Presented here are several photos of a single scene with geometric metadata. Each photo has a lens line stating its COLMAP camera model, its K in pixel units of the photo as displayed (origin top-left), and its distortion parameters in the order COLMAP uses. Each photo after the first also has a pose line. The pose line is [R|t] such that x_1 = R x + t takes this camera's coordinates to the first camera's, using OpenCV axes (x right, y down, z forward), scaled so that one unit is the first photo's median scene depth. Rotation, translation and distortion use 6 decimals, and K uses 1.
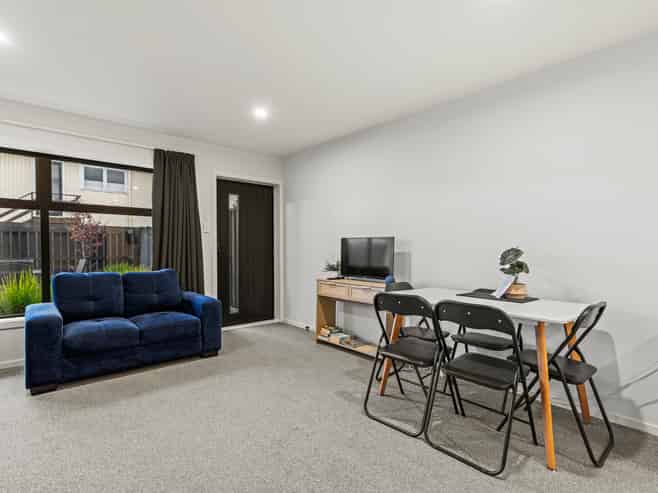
lens RADIAL K [[341.8, 0, 325.8], [0, 341.8, 243.2], [0, 0, 1]] dist [0.000326, -0.000001]
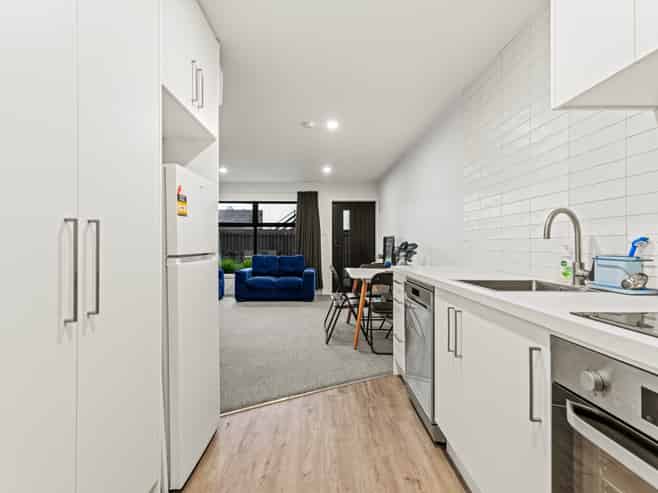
lens RADIAL K [[341.8, 0, 325.8], [0, 341.8, 243.2], [0, 0, 1]] dist [0.000326, -0.000001]
pose [[0.748631, 0.000983, -0.662986, 0.926031], [0.004205, 0.999972, 0.006231, -0.000396], [0.662973, -0.007452, 0.748606, -0.324972]]
